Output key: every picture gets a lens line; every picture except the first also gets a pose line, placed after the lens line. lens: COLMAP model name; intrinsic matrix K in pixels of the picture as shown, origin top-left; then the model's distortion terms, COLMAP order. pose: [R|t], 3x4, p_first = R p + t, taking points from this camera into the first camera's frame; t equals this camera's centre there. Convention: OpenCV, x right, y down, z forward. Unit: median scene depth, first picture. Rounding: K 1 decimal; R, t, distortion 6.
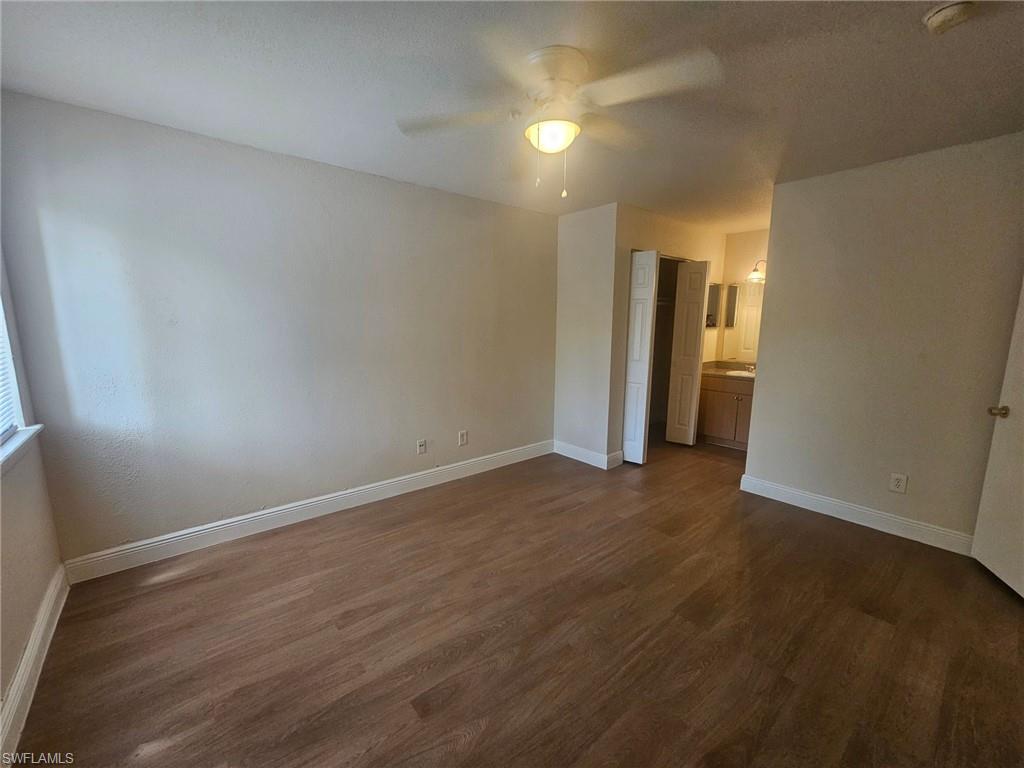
lens RADIAL K [[416.5, 0, 512.0], [0, 416.5, 384.0], [0, 0, 1]] dist [0.001426, 0.000615]
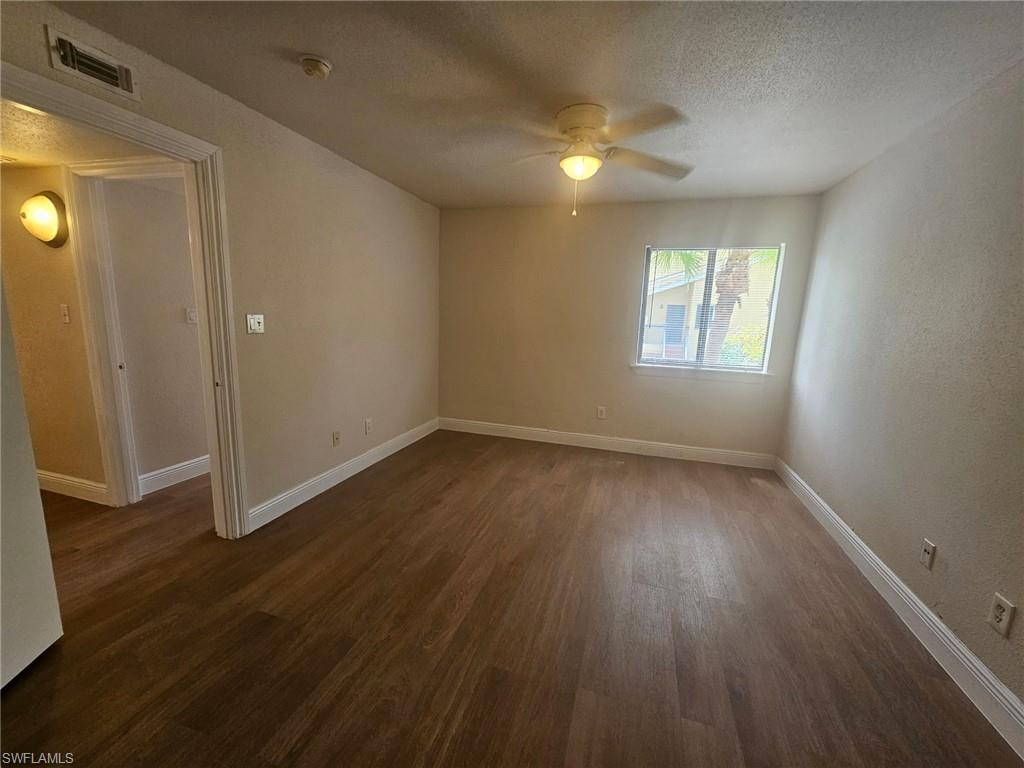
lens RADIAL K [[416.5, 0, 512.0], [0, 416.5, 384.0], [0, 0, 1]] dist [0.001426, 0.000615]
pose [[-0.834625, 0.063850, -0.547105, 0.995207], [-0.120191, 0.948213, 0.294016, -0.298448], [0.537545, 0.311151, -0.783729, 2.069631]]
